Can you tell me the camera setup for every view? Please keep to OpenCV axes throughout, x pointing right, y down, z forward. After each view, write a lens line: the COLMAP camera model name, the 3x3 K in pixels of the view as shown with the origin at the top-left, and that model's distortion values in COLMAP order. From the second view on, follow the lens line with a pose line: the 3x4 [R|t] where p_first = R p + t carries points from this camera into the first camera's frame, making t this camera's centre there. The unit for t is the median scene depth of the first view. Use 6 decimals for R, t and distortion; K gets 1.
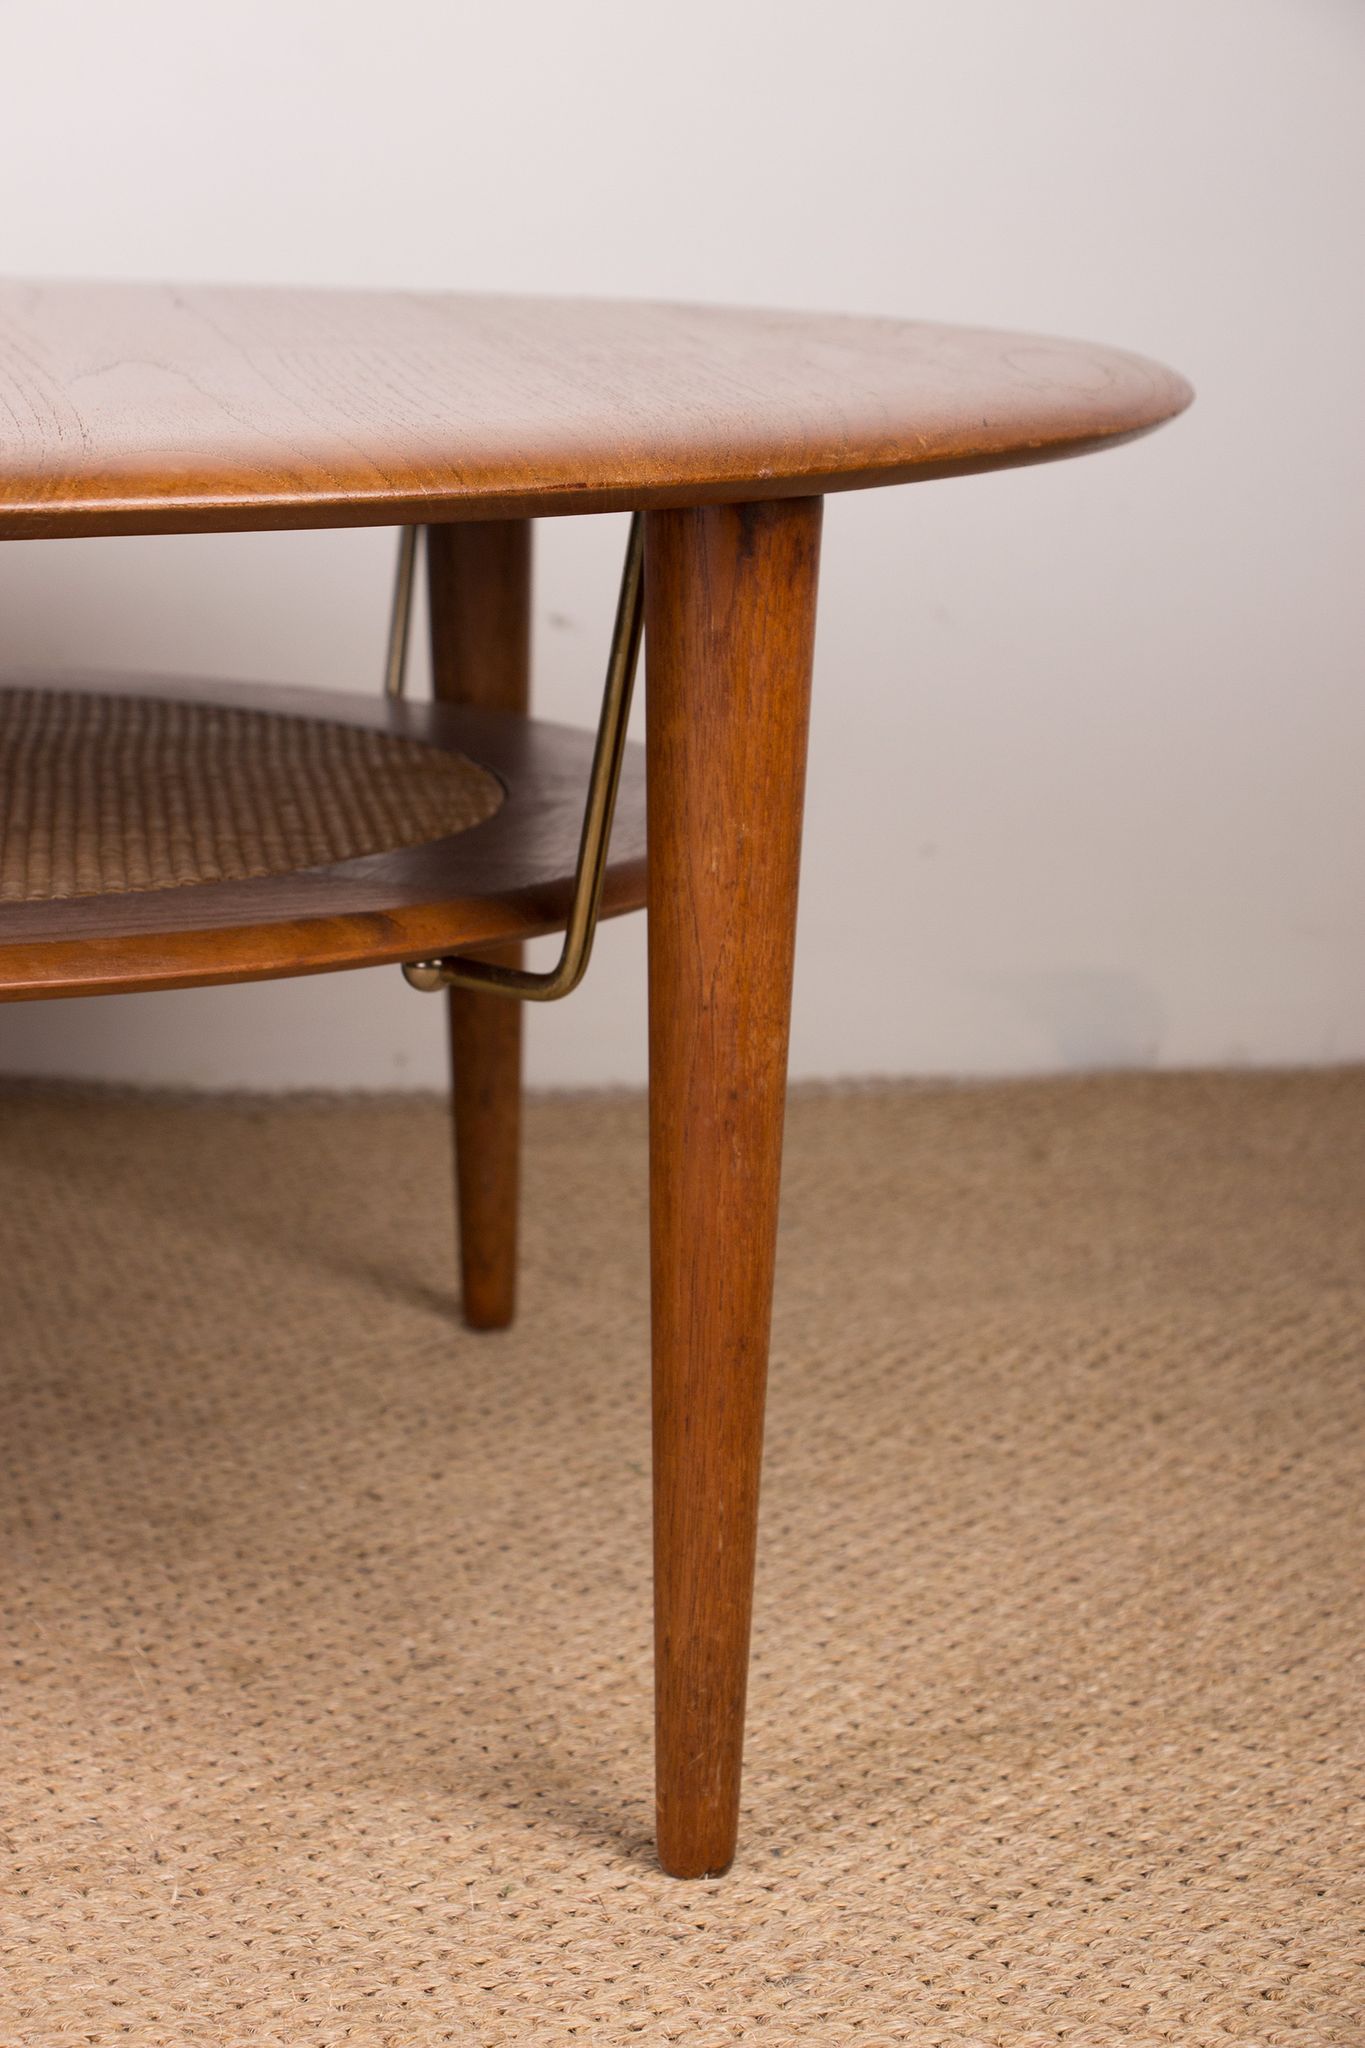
lens RADIAL K [[5324.0, 0, 690.9], [0, 5324.0, 1009.9], [0, 0, 1]] dist [0.335263, 0.000000]
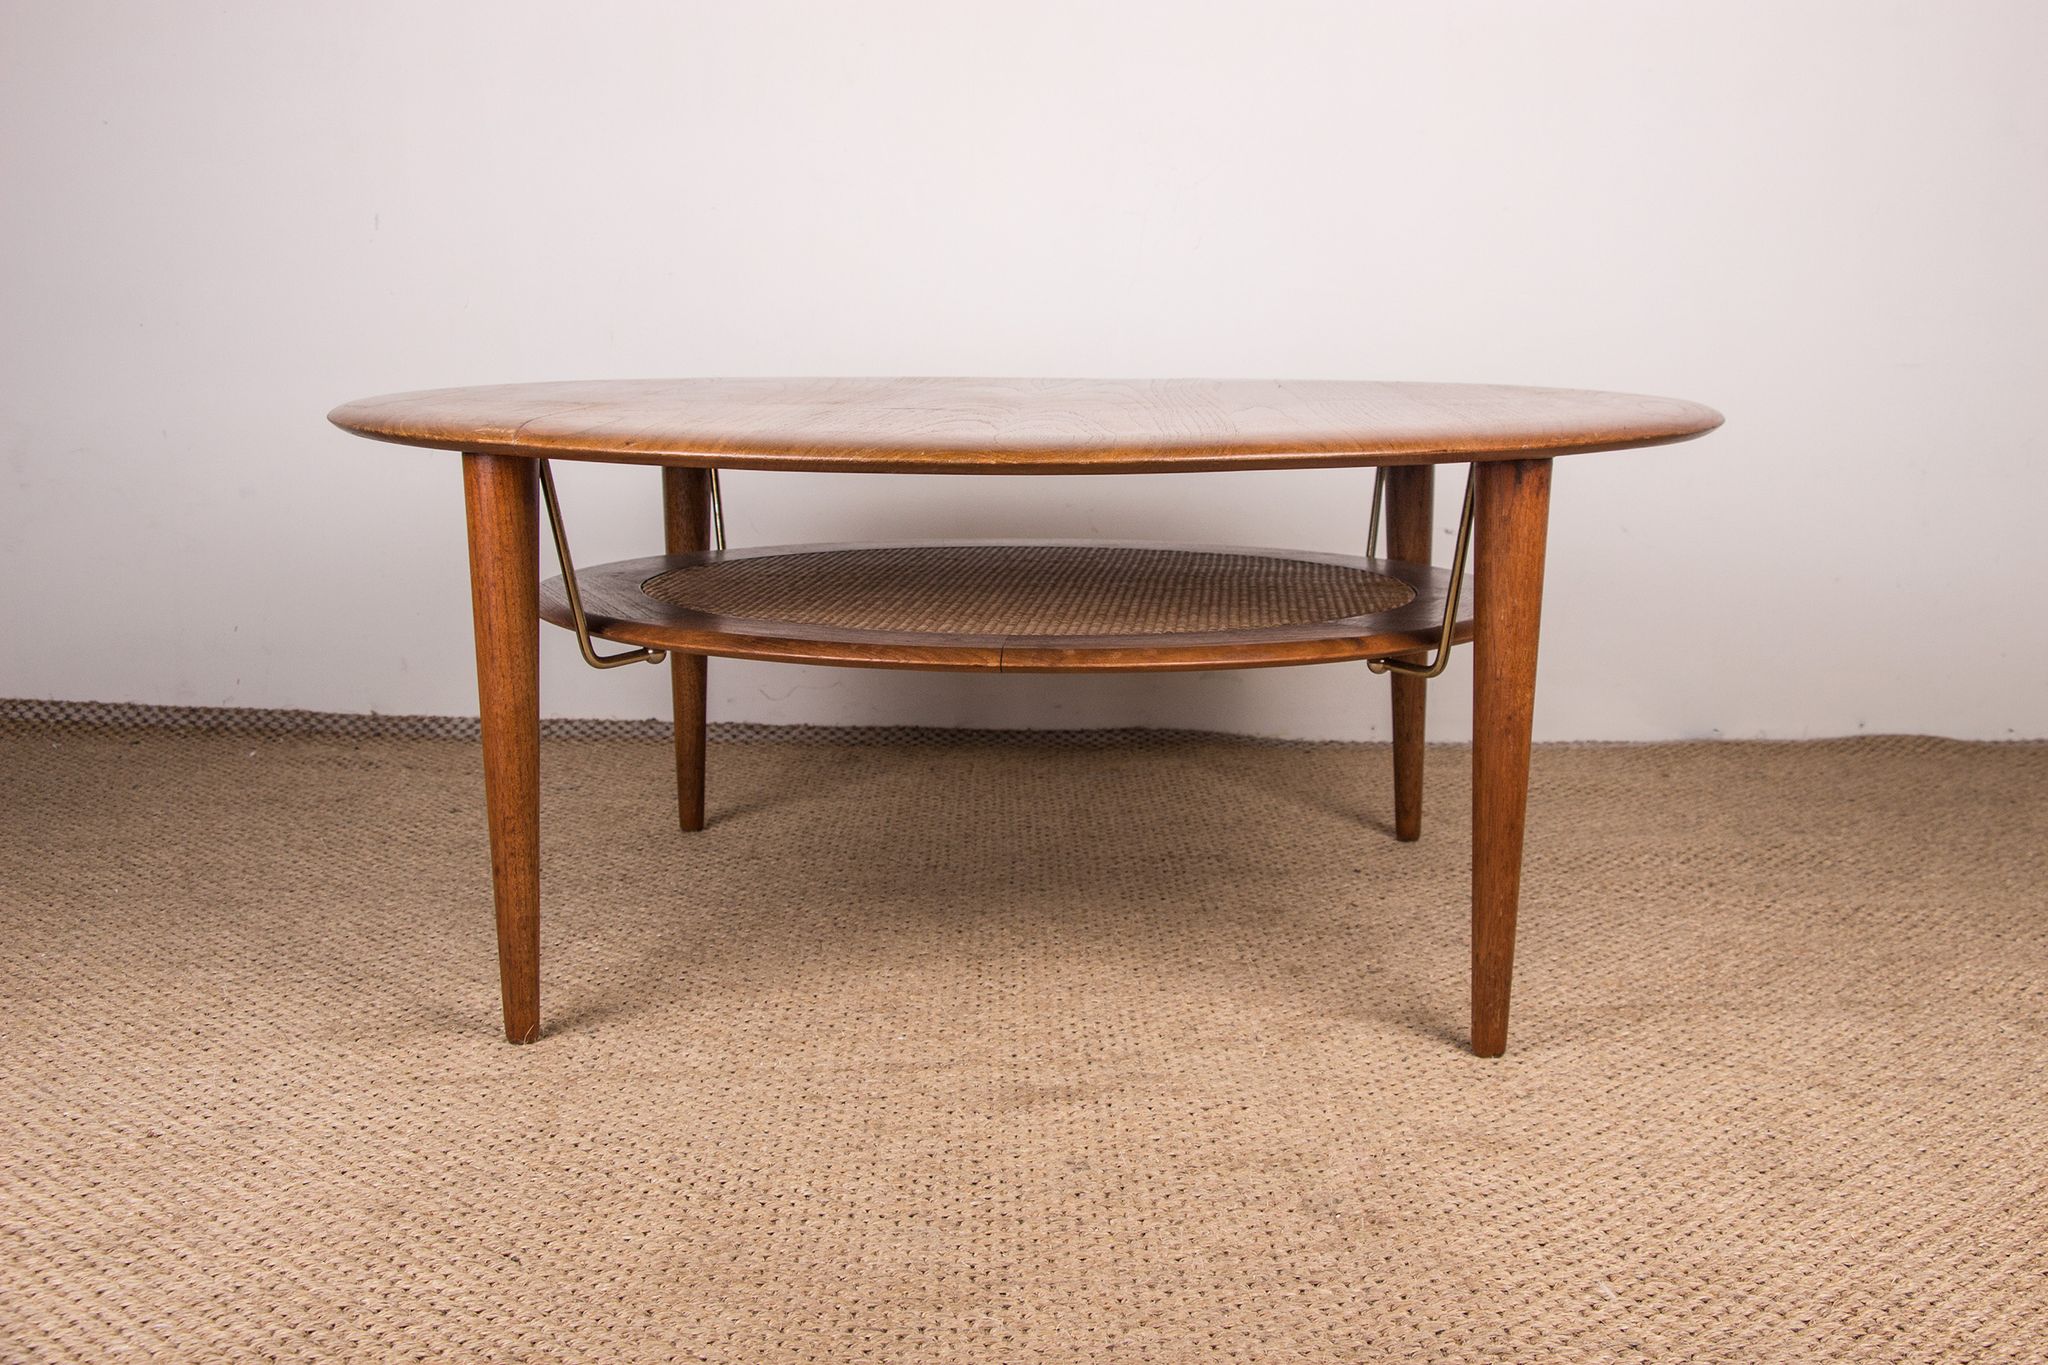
lens RADIAL K [[2570.1, 0, 1028.0], [0, 2570.1, 669.3], [0, 0, 1]] dist [-0.044134, 0.000000]
pose [[0.981138, 0.015273, -0.192703, 0.015590], [-0.021383, 0.999331, -0.029667, 0.029766], [0.192121, 0.033228, 0.980808, -0.118393]]
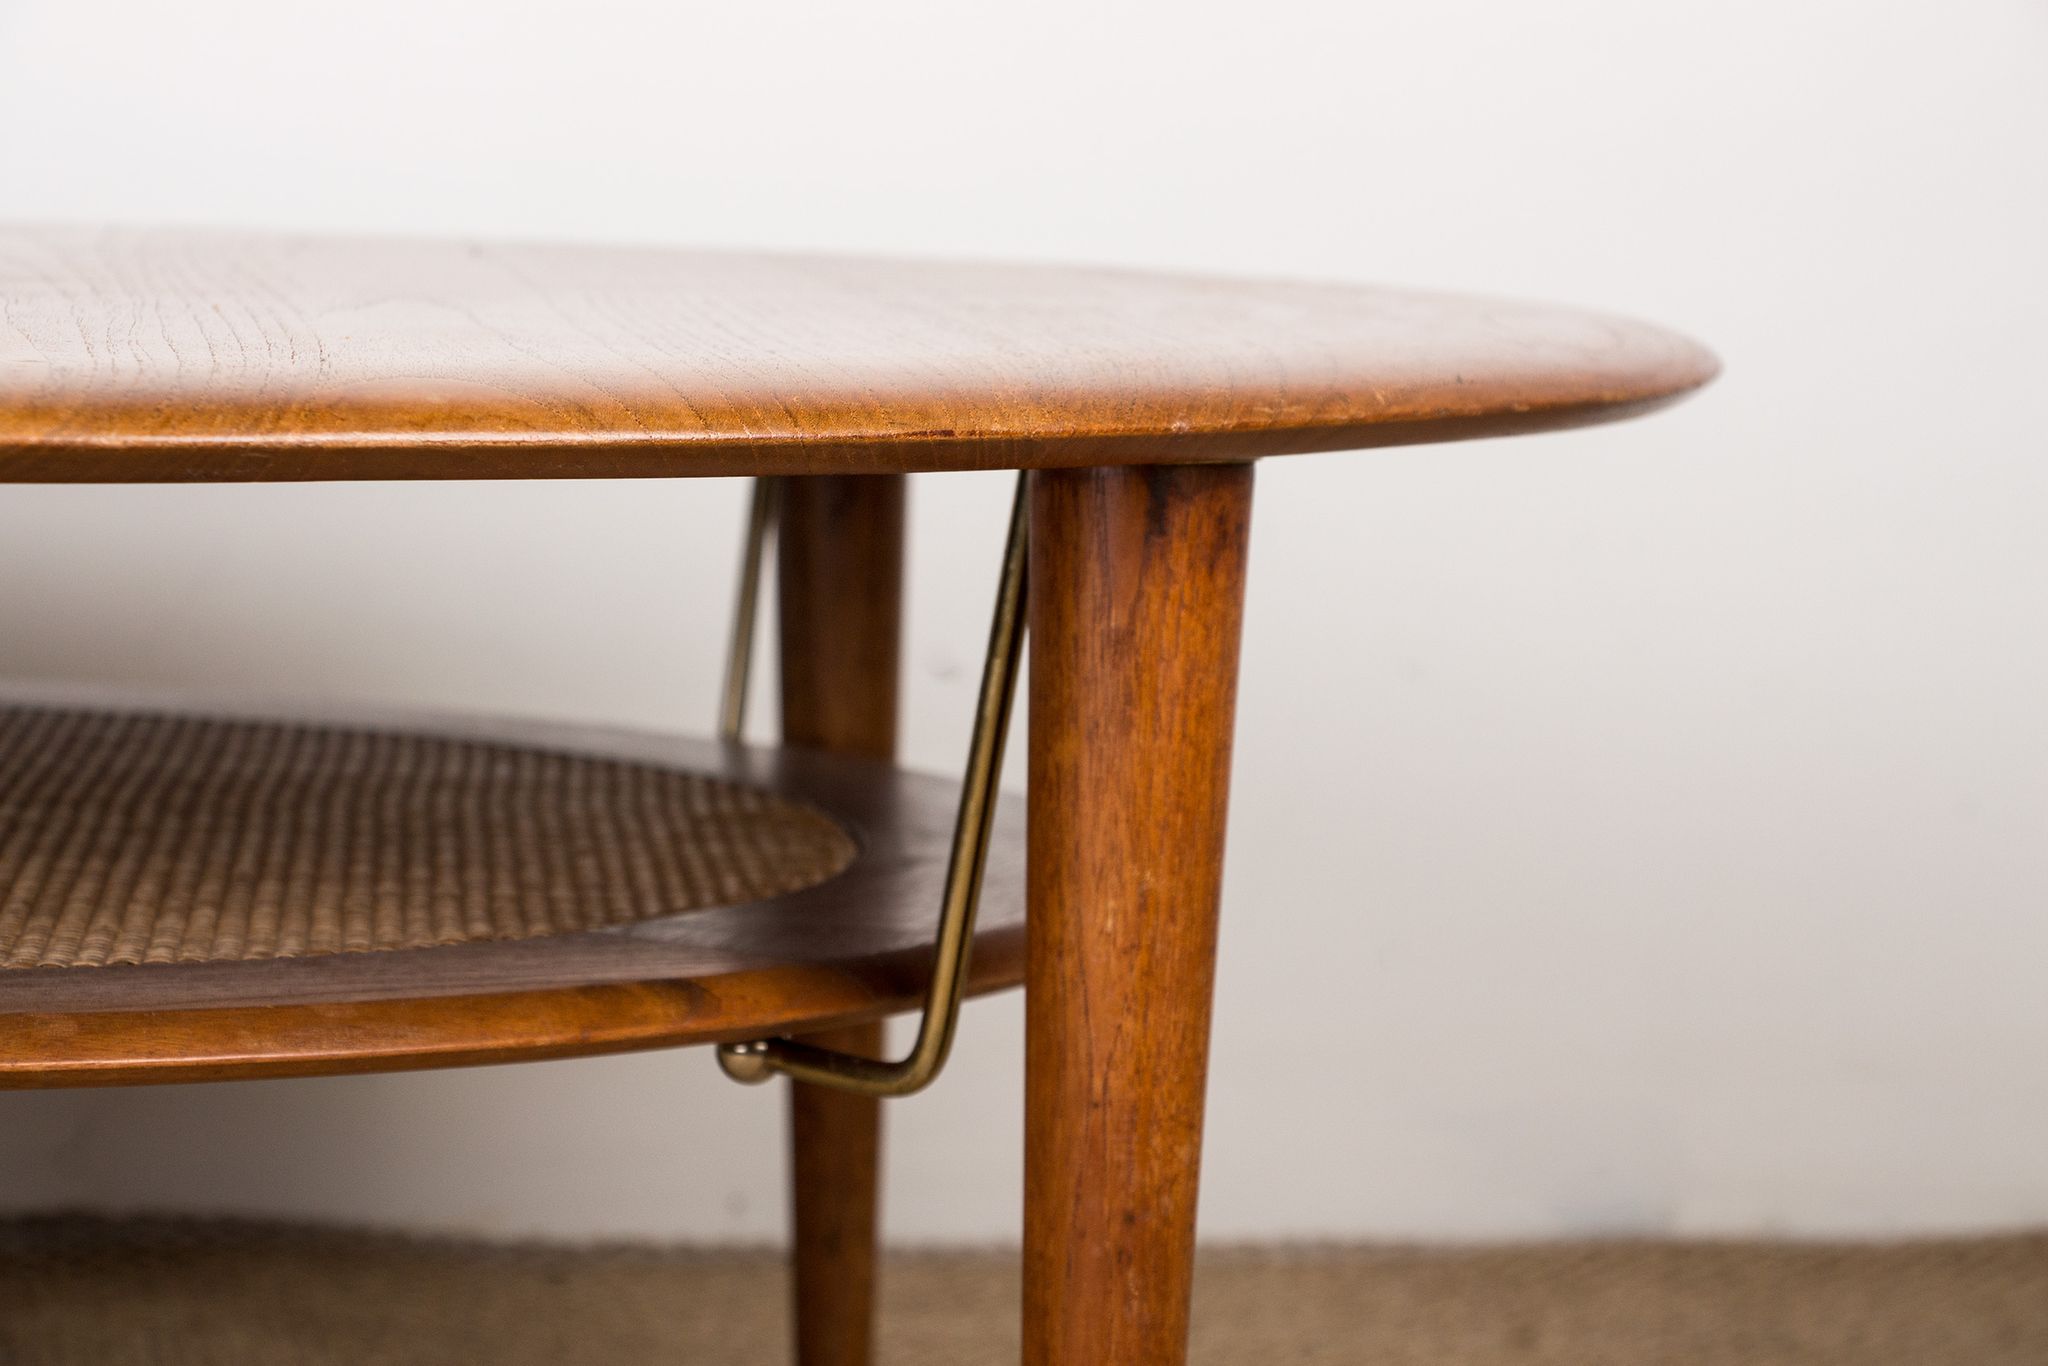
lens RADIAL K [[6303.8, 0, 1060.8], [0, 6303.8, 684.6], [0, 0, 1]] dist [0.487121, 0.000000]
pose [[0.999775, 0.017789, -0.011520, 0.006566], [-0.018682, 0.996397, -0.082724, 0.013787], [0.010007, 0.082920, 0.996506, 0.056275]]
